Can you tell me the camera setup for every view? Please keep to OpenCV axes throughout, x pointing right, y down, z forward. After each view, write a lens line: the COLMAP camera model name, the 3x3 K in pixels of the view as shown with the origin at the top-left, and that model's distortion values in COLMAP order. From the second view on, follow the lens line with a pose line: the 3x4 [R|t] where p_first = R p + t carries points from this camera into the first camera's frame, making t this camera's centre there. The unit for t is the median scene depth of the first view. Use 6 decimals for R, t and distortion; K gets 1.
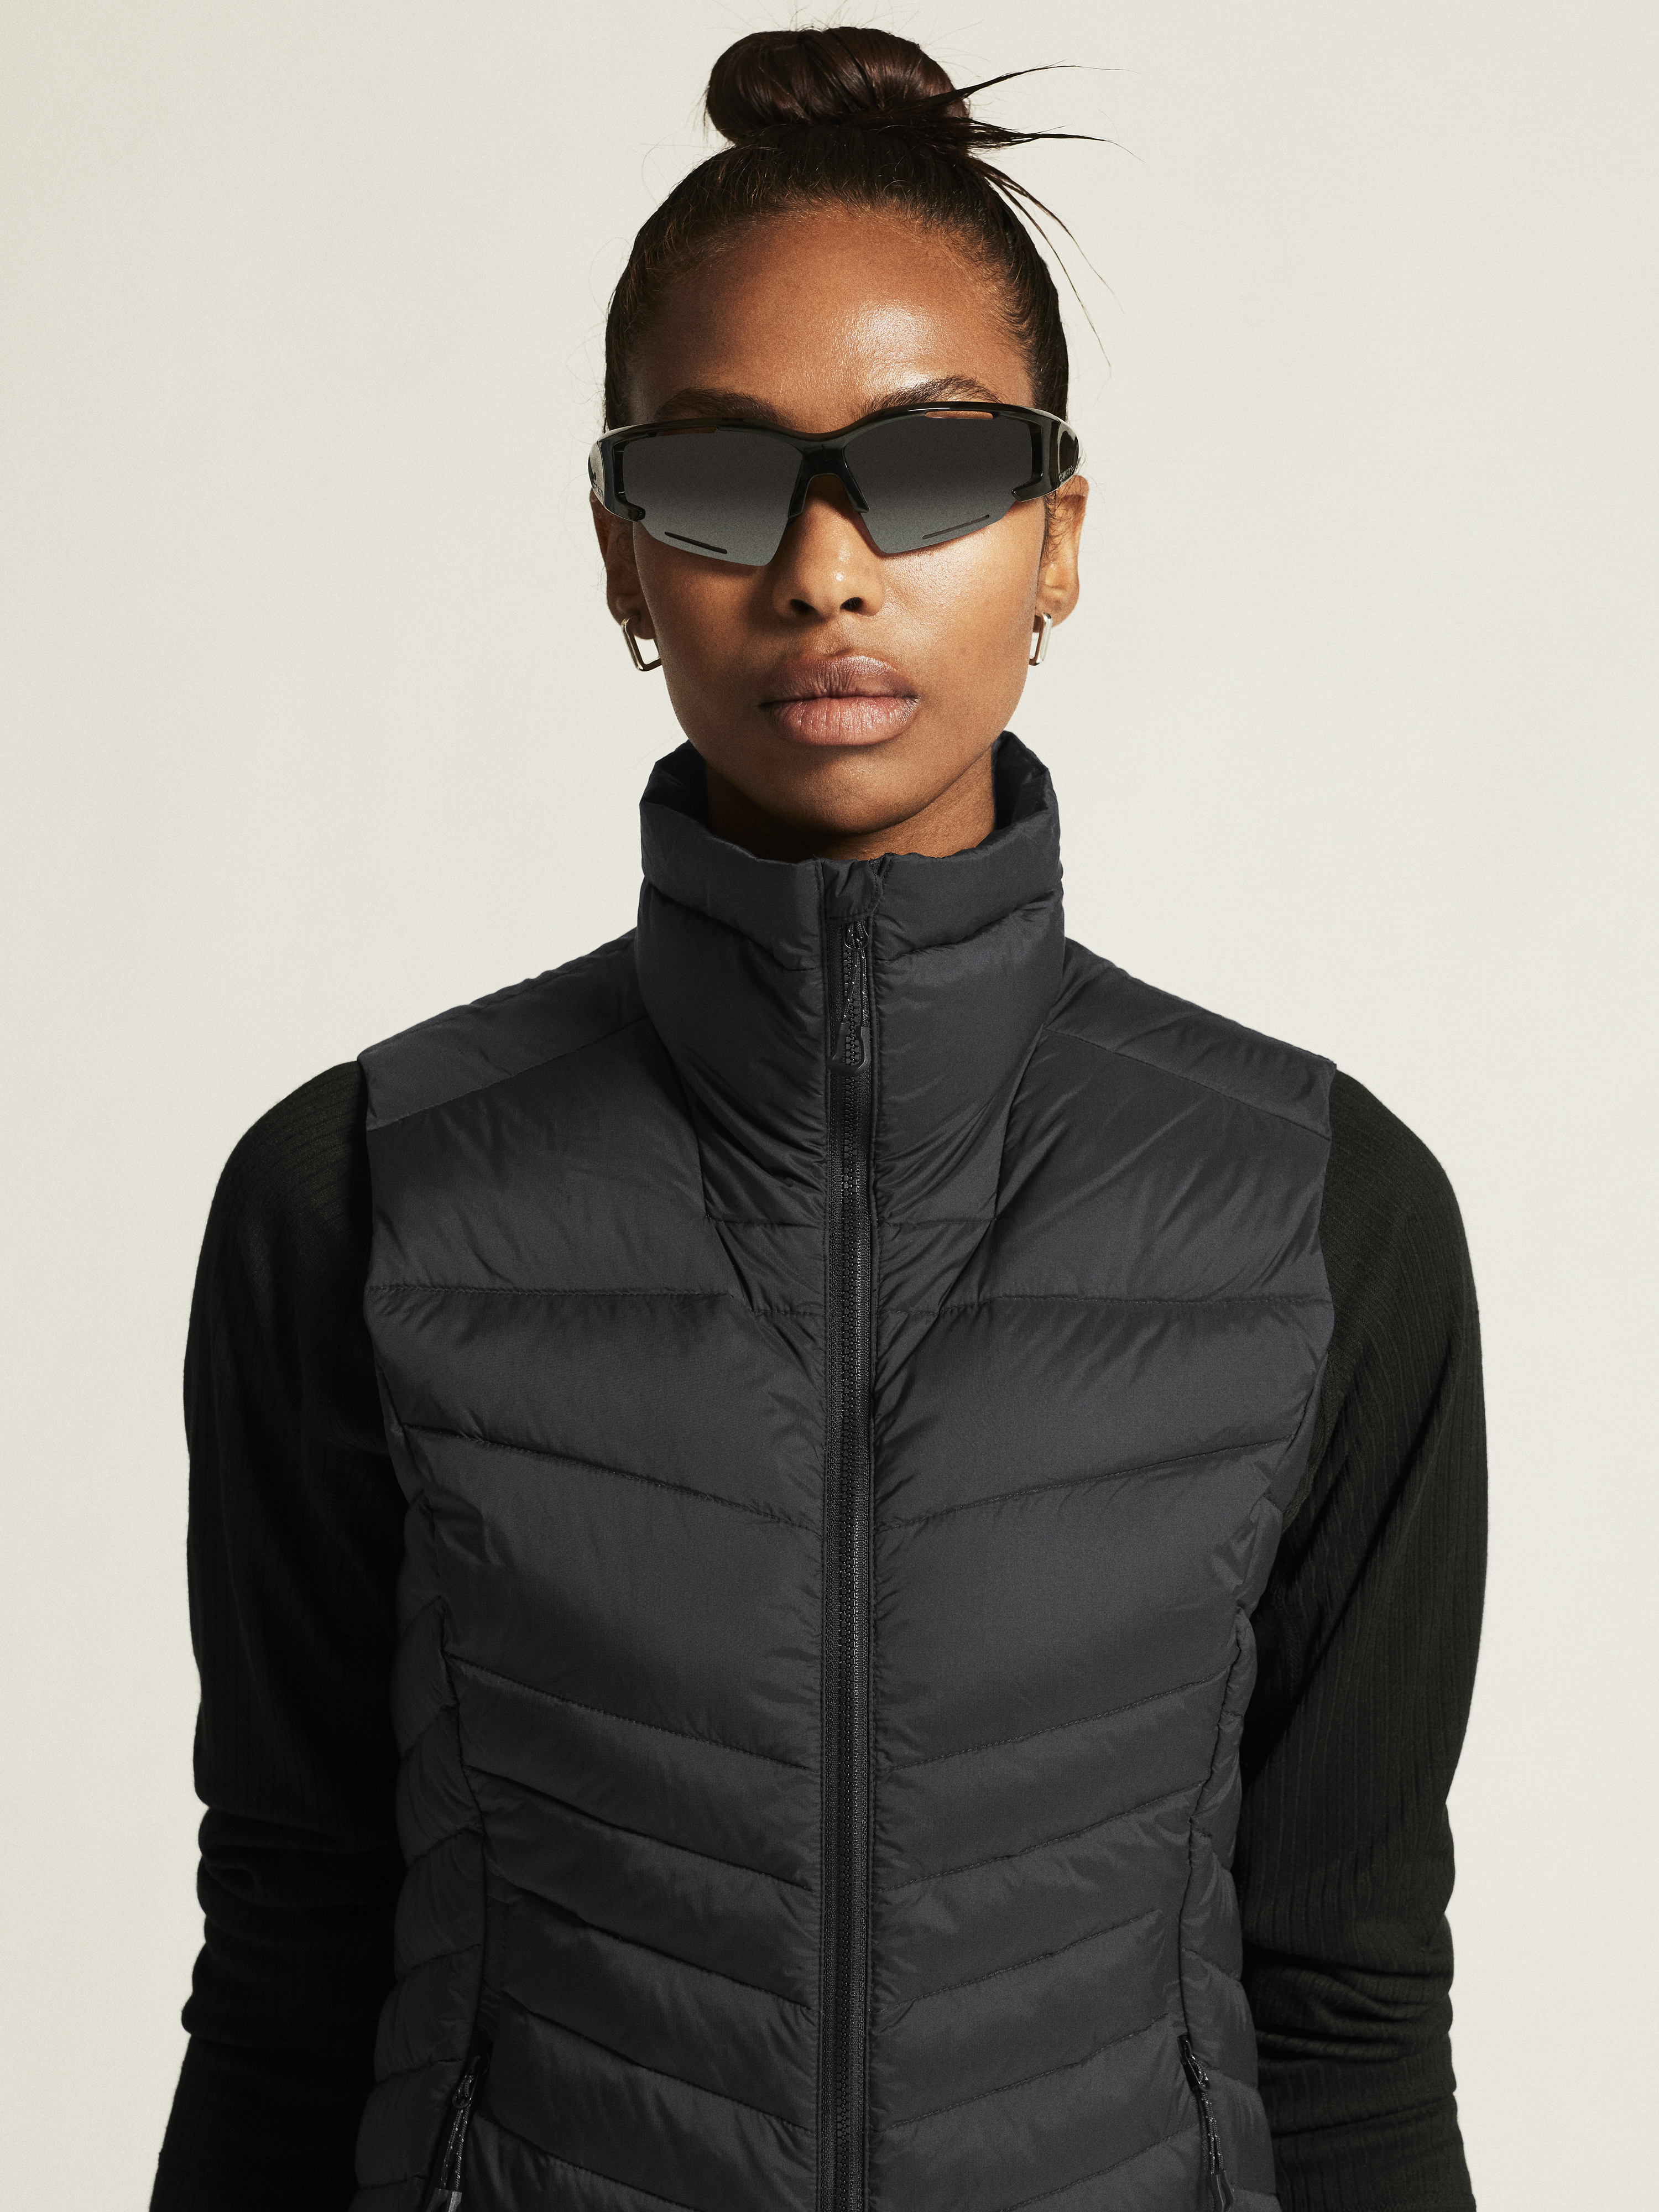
lens RADIAL K [[8439.8, 0, 830.6], [0, 8439.8, 1105.8], [0, 0, 1]] dist [3.852499, -159.233077]
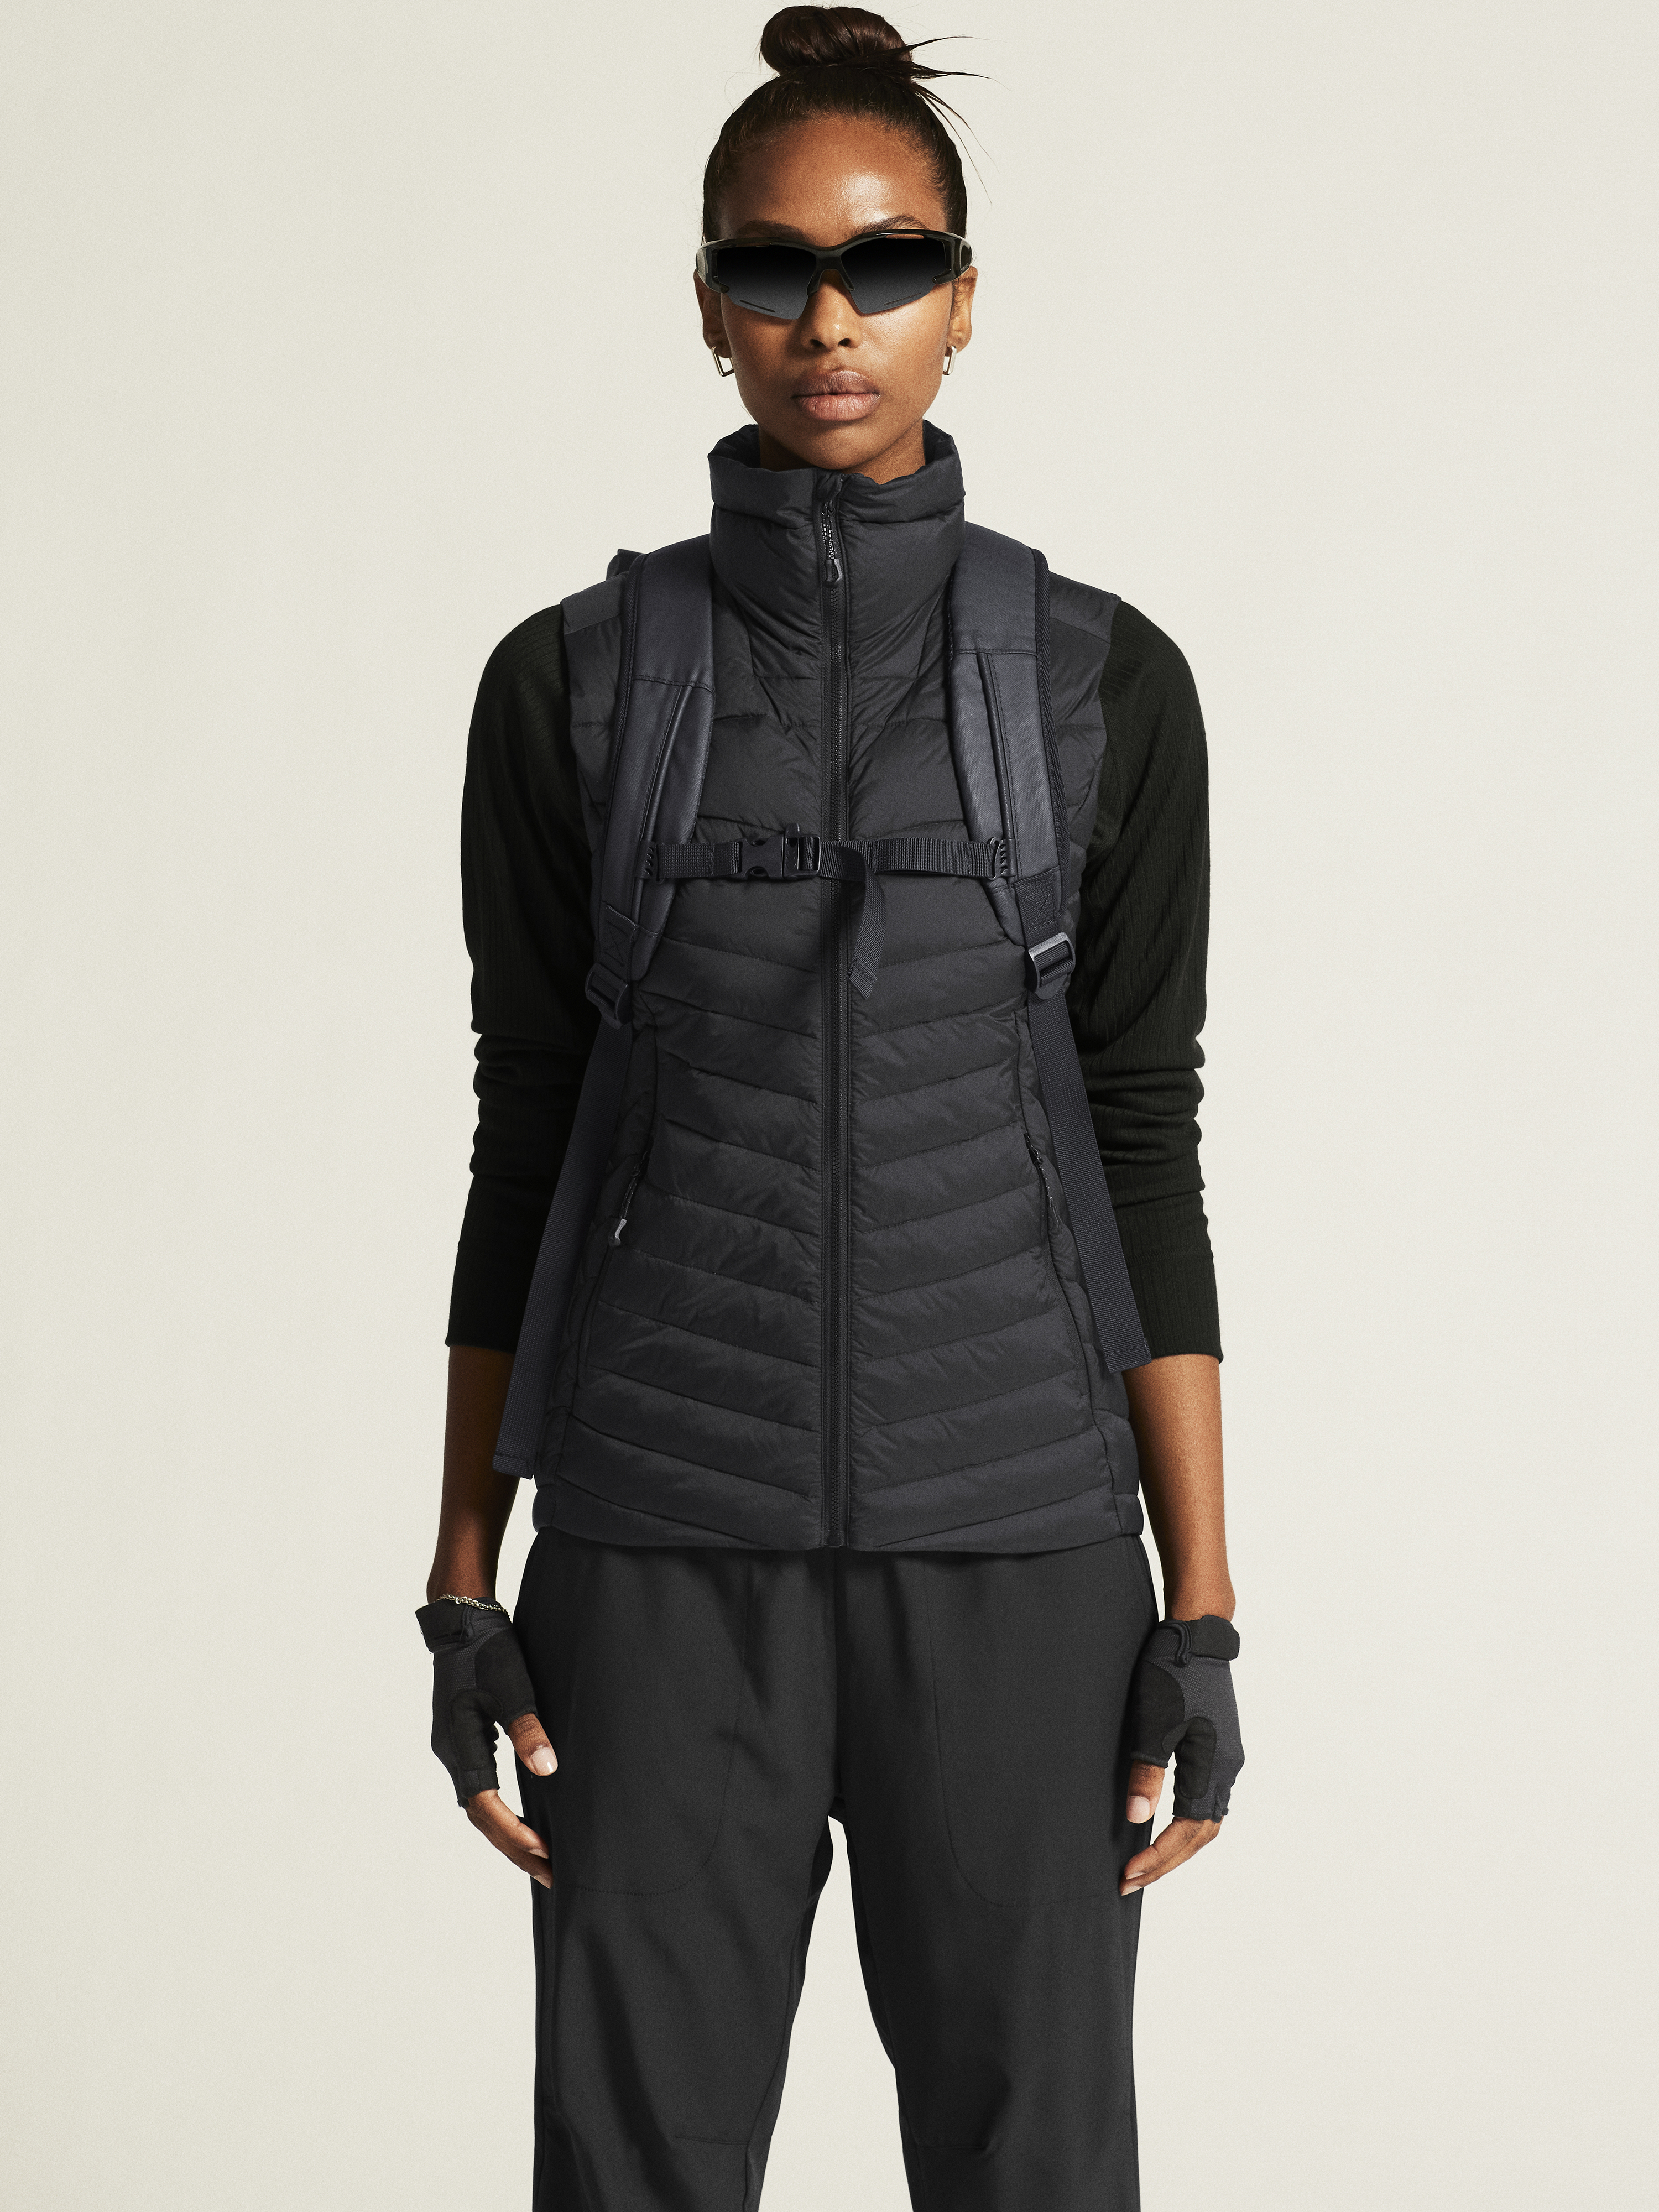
lens RADIAL K [[8439.9, 0, 985.6], [0, 8439.9, 1105.9], [0, 0, 1]] dist [-2.085382, 77.752061]
pose [[0.999943, -0.009910, 0.003850, 0.023785], [0.009782, 0.999442, 0.031922, 0.043522], [-0.004164, -0.031883, 0.999483, -0.710842]]
